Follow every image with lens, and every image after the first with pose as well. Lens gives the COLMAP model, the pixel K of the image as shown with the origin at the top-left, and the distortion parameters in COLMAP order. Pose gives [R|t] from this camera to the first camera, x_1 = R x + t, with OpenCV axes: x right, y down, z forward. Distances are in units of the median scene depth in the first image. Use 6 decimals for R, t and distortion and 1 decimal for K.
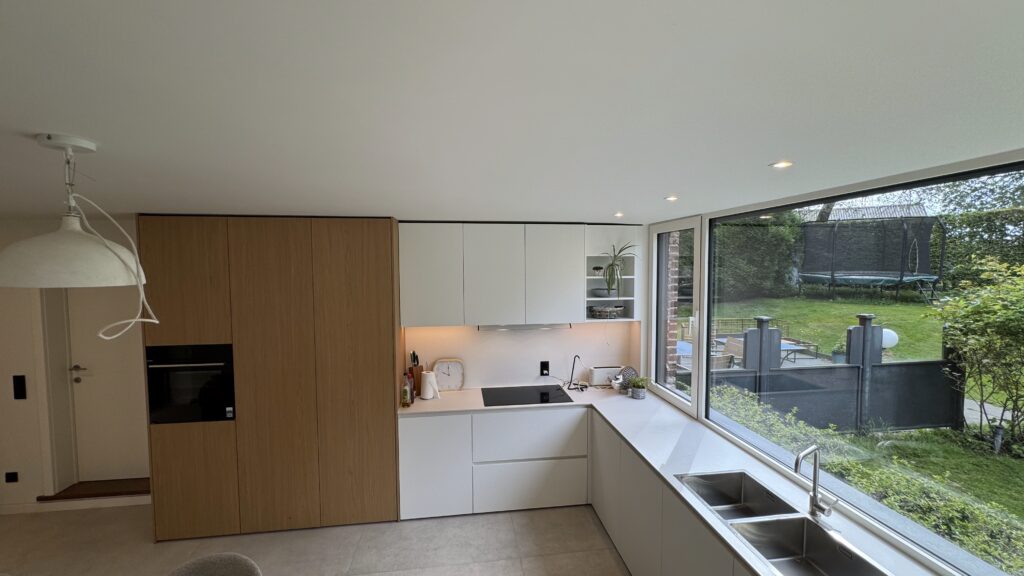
lens RADIAL K [[408.6, 0, 512.0], [0, 408.6, 288.0], [0, 0, 1]] dist [-0.001091, 0.000363]
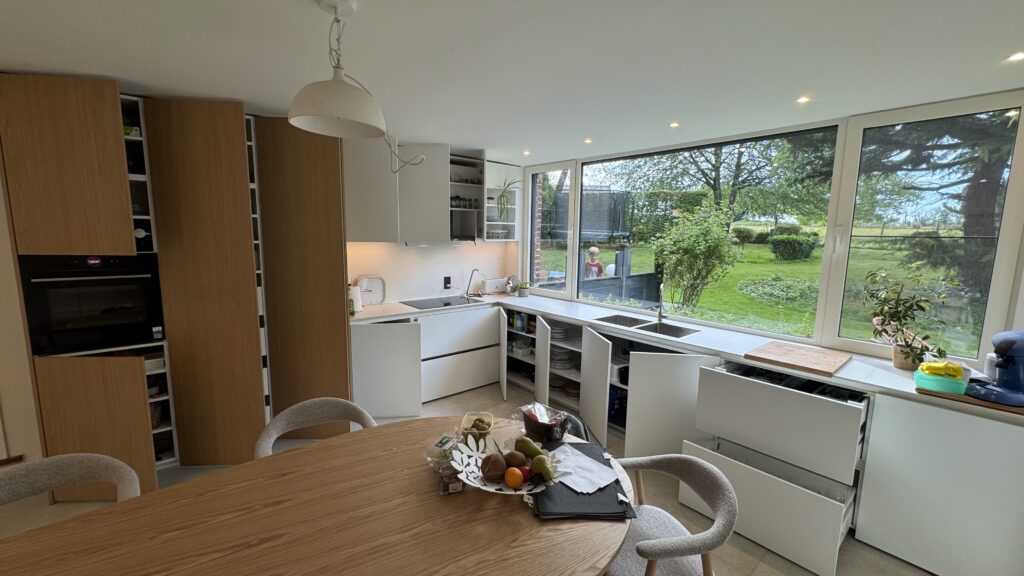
lens RADIAL K [[408.6, 0, 512.0], [0, 408.6, 288.0], [0, 0, 1]] dist [-0.001091, 0.000363]
pose [[0.840896, -0.056108, 0.538280, -0.441588], [0.008751, 0.995891, 0.090137, 0.117898], [-0.541126, -0.071085, 0.837932, -0.103930]]
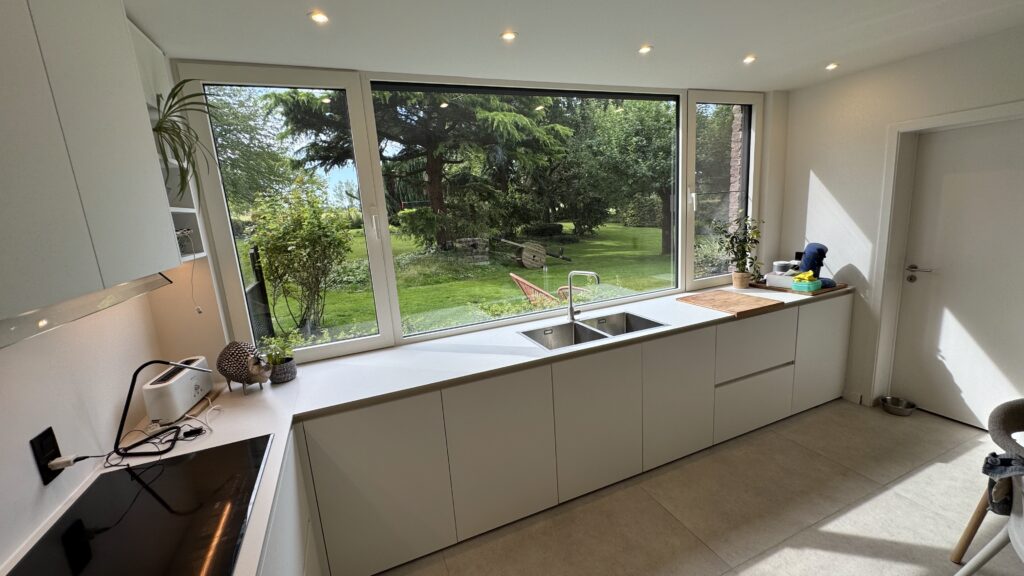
lens RADIAL K [[408.6, 0, 512.0], [0, 408.6, 288.0], [0, 0, 1]] dist [-0.001091, 0.000363]
pose [[-0.260848, -0.160896, 0.951877, -0.294530], [0.124122, 0.972240, 0.198351, 0.069342], [-0.957367, 0.169889, -0.233637, 0.802685]]
